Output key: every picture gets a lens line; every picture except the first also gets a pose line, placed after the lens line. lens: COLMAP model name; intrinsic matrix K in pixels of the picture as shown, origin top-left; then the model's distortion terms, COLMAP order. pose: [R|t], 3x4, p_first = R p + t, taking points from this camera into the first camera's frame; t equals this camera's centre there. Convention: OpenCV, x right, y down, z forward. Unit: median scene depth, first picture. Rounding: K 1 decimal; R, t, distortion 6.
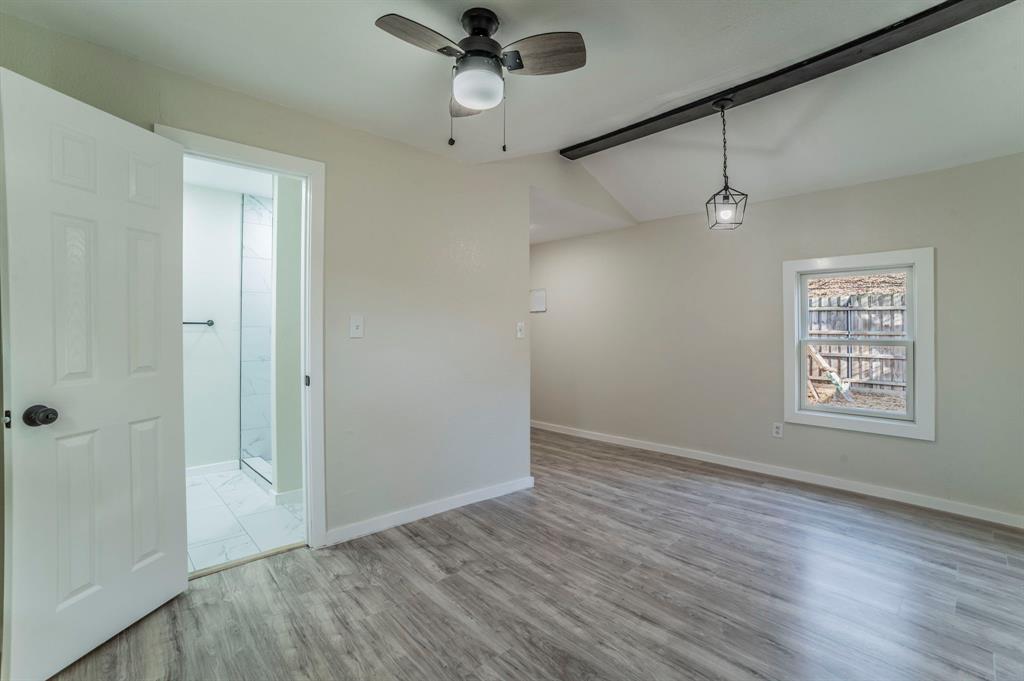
lens RADIAL K [[464.4, 0, 512.8], [0, 464.4, 333.3], [0, 0, 1]] dist [-0.099250, 0.042816]
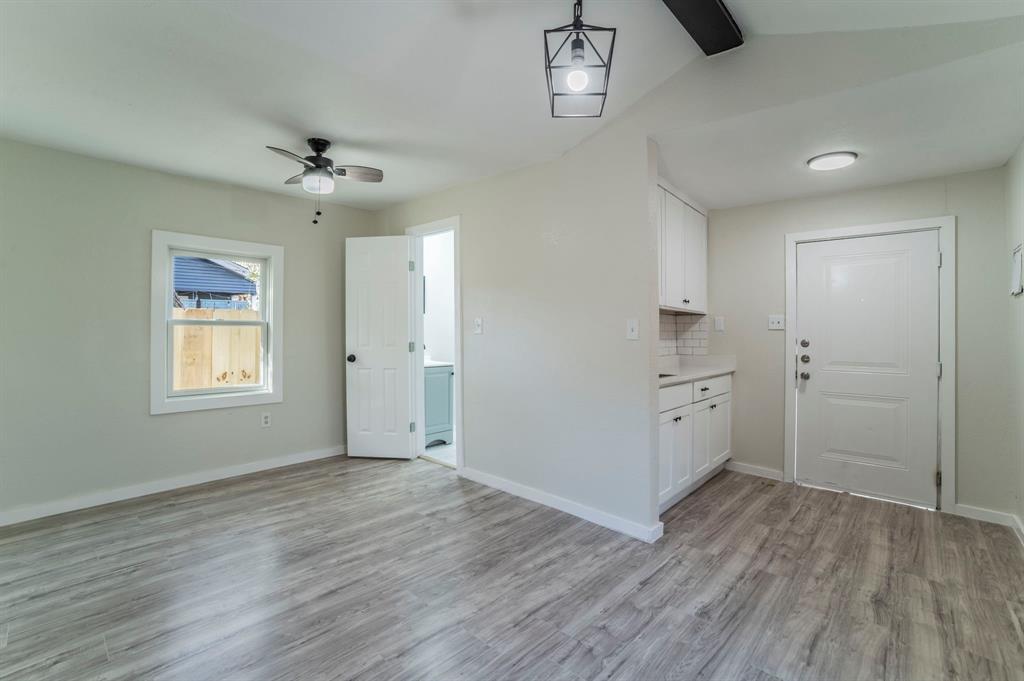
lens RADIAL K [[457.4, 0, 501.5], [0, 457.4, 327.2], [0, 0, 1]] dist [-0.090225, 0.039146]
pose [[0.072629, -0.000326, -0.997359, 0.976422], [-0.016277, 0.999866, -0.001512, -0.012482], [0.997226, 0.016344, 0.072614, 0.922202]]
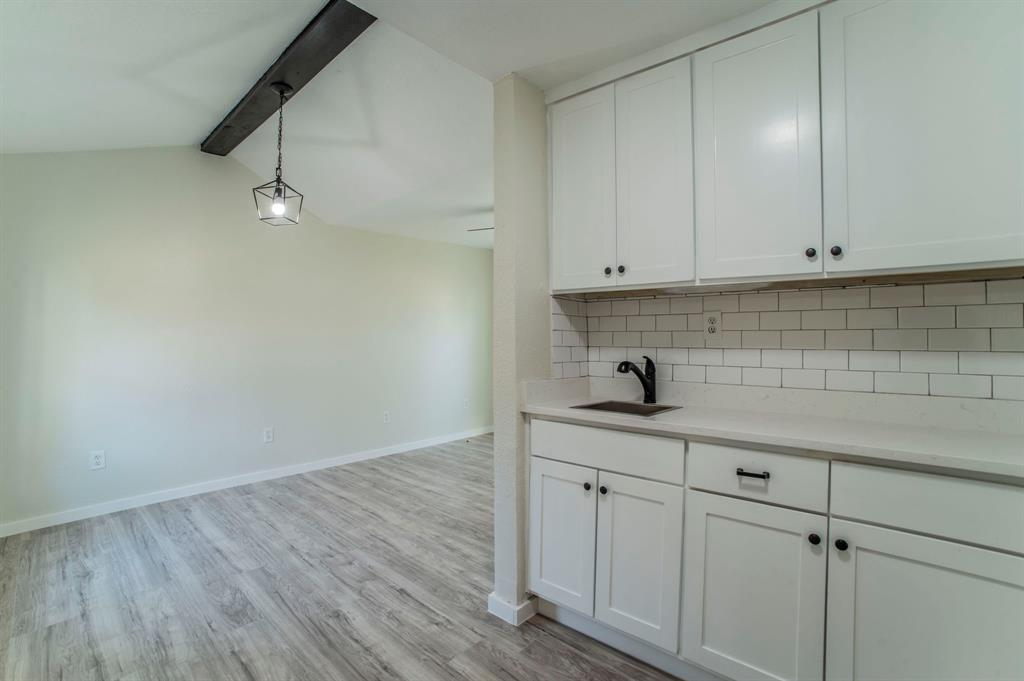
lens RADIAL K [[464.4, 0, 512.8], [0, 464.4, 333.3], [0, 0, 1]] dist [-0.099250, 0.042816]
pose [[-0.995607, 0.007424, -0.093335, 0.085885], [0.008028, 0.999949, -0.006091, -0.001704], [0.093285, -0.006813, -0.995616, 2.035675]]
